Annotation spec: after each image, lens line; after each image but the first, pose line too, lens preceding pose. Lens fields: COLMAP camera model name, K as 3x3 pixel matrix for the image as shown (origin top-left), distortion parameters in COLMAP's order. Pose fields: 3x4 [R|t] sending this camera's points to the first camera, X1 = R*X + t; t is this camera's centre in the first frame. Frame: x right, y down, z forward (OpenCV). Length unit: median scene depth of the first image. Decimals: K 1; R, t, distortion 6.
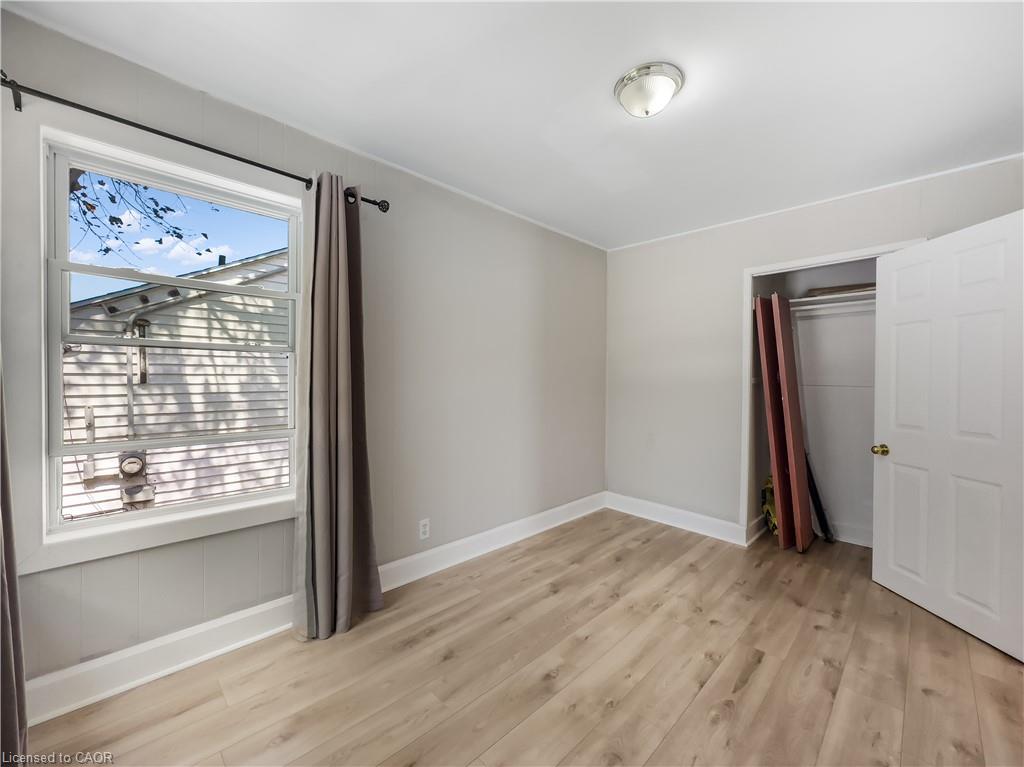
lens RADIAL K [[417.9, 0, 507.4], [0, 417.9, 377.5], [0, 0, 1]] dist [-0.000053, 0.000072]
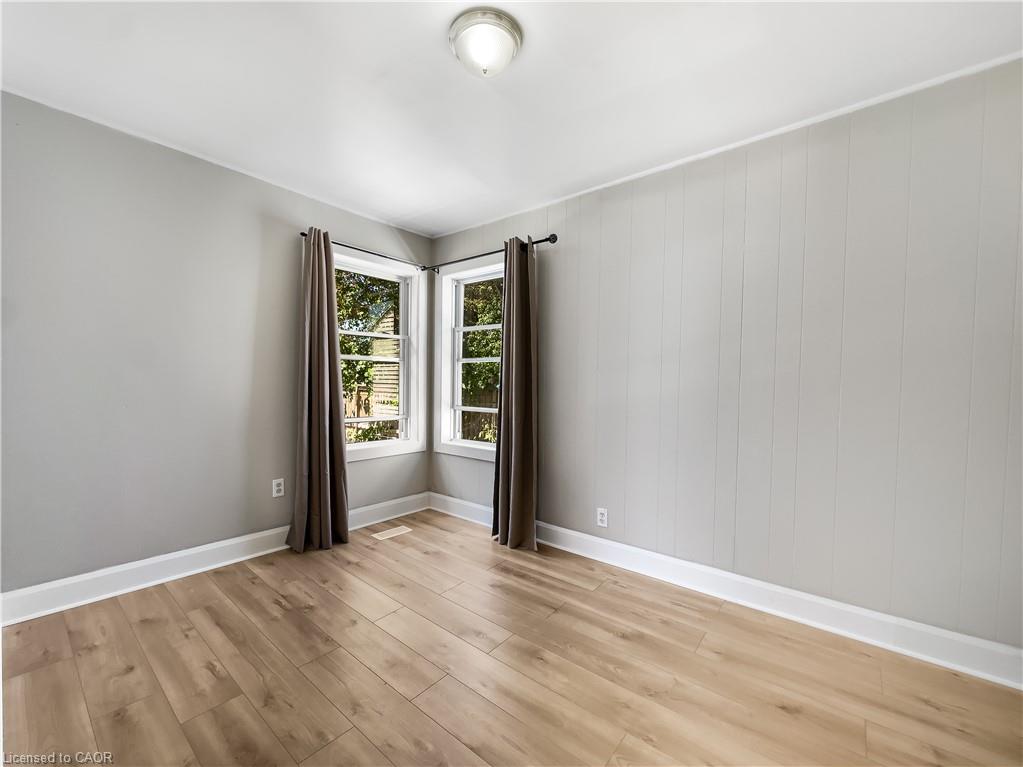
lens RADIAL K [[417.5, 0, 507.0], [0, 417.5, 389.6], [0, 0, 1]] dist [-0.000053, 0.000072]
pose [[0.108633, 0.015485, -0.993961, 0.889823], [-0.005794, 0.999872, 0.014944, 0.023471], [0.994065, 0.004136, 0.108709, 0.688233]]
